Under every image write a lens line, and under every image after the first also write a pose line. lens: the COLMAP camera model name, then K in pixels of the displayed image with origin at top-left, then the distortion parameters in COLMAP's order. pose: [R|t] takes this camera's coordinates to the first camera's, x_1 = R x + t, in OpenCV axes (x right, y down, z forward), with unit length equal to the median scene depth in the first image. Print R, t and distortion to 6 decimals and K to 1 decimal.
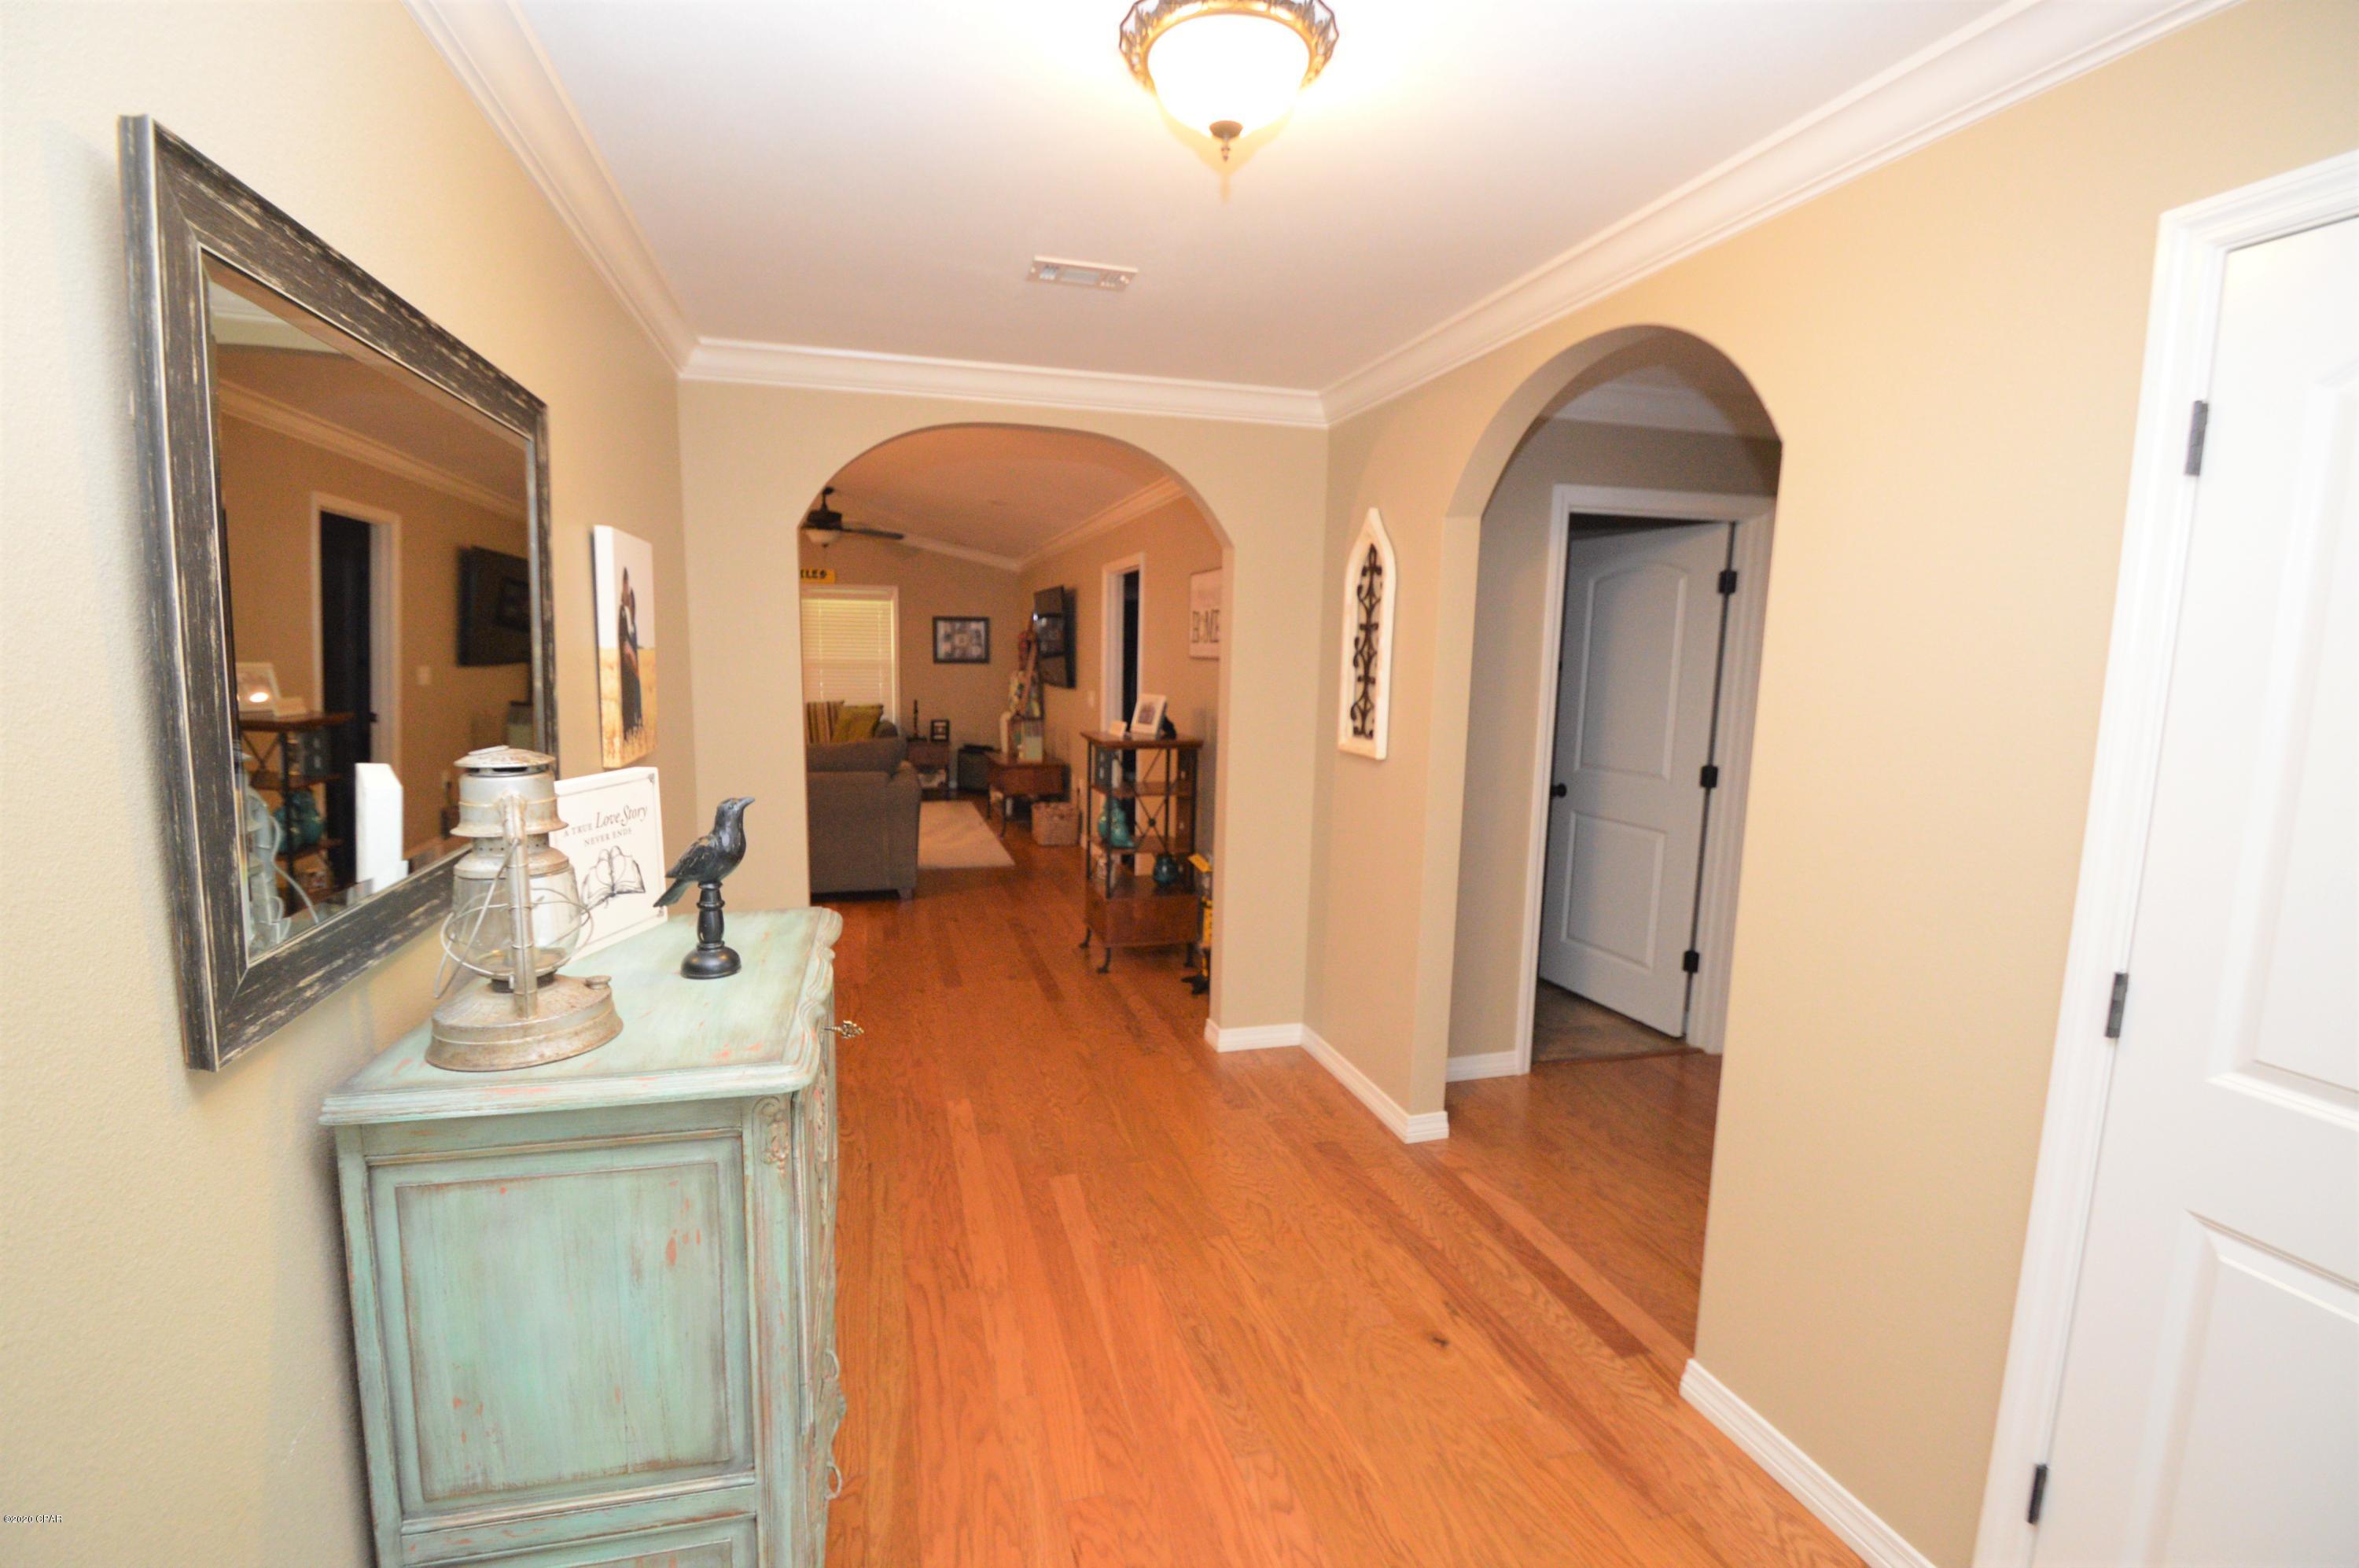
lens RADIAL K [[1048.7, 0, 1157.3], [0, 1048.7, 798.1], [0, 0, 1]] dist [0.018621, -0.021399]
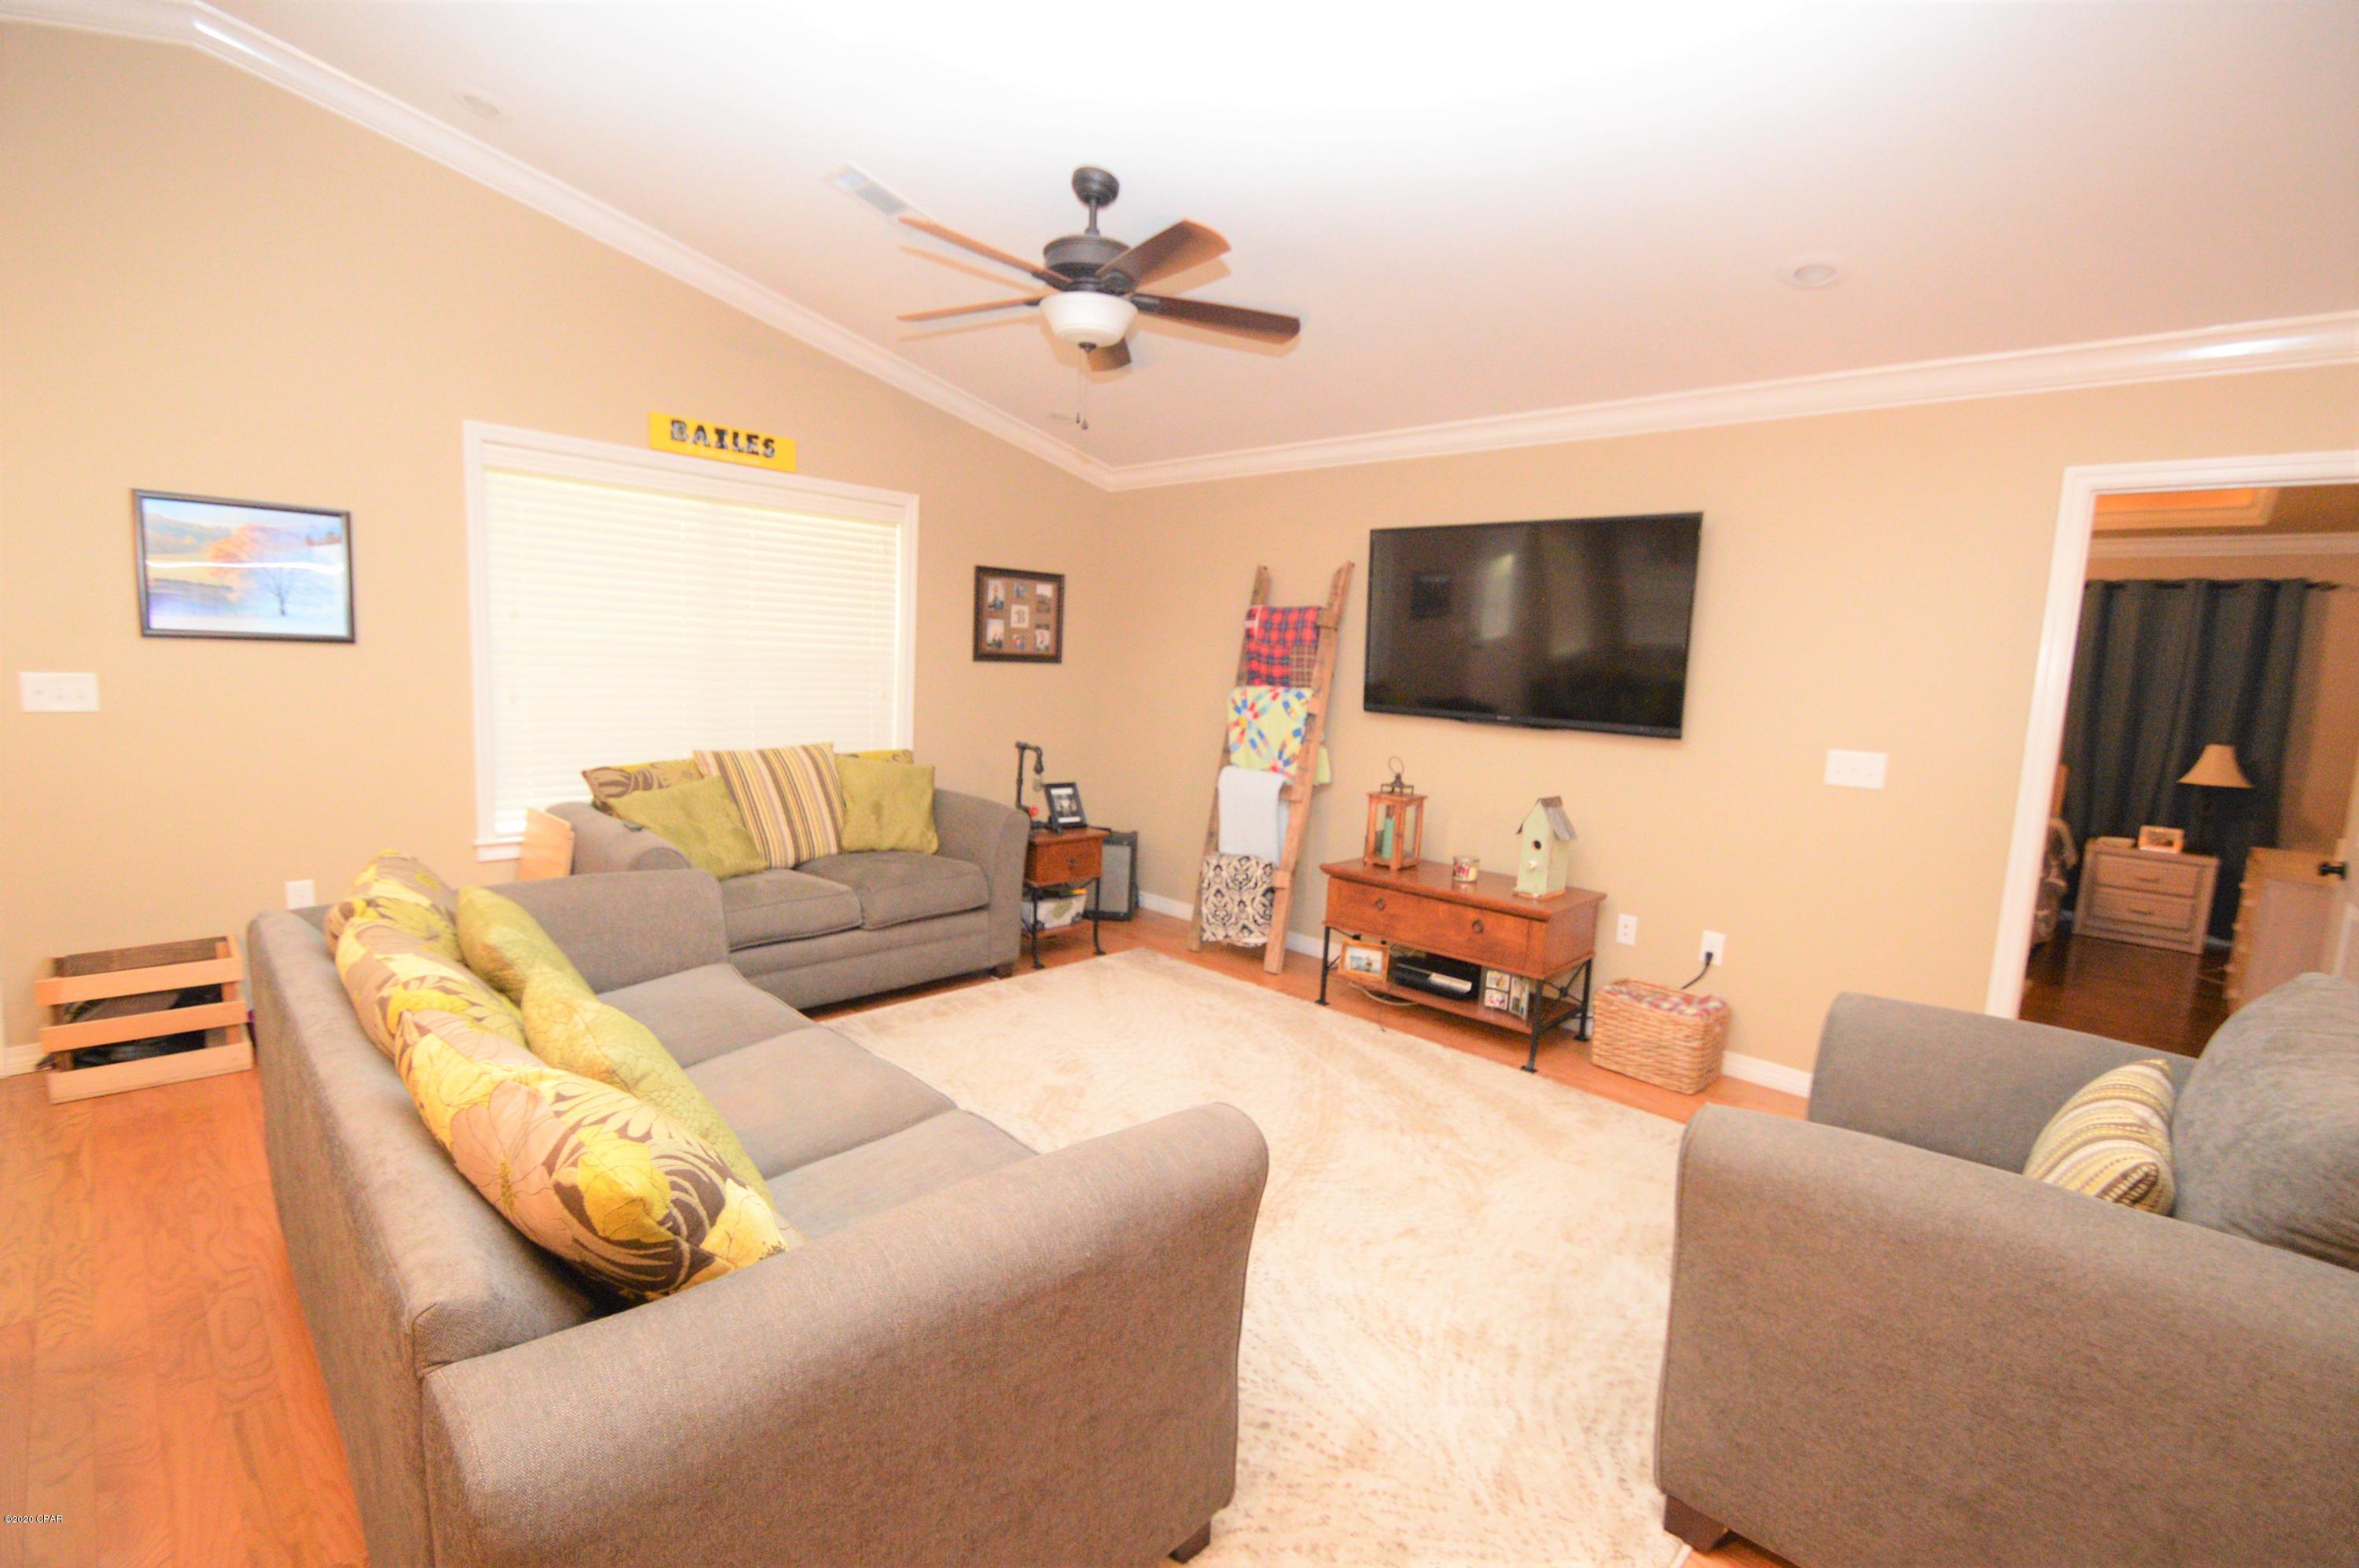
lens RADIAL K [[1048.7, 0, 1157.3], [0, 1048.7, 798.1], [0, 0, 1]] dist [0.018621, -0.021399]
pose [[0.871428, -0.044572, 0.488495, -1.467384], [0.041218, 0.998995, 0.017622, -0.269715], [-0.488789, 0.004778, 0.872389, 2.054059]]
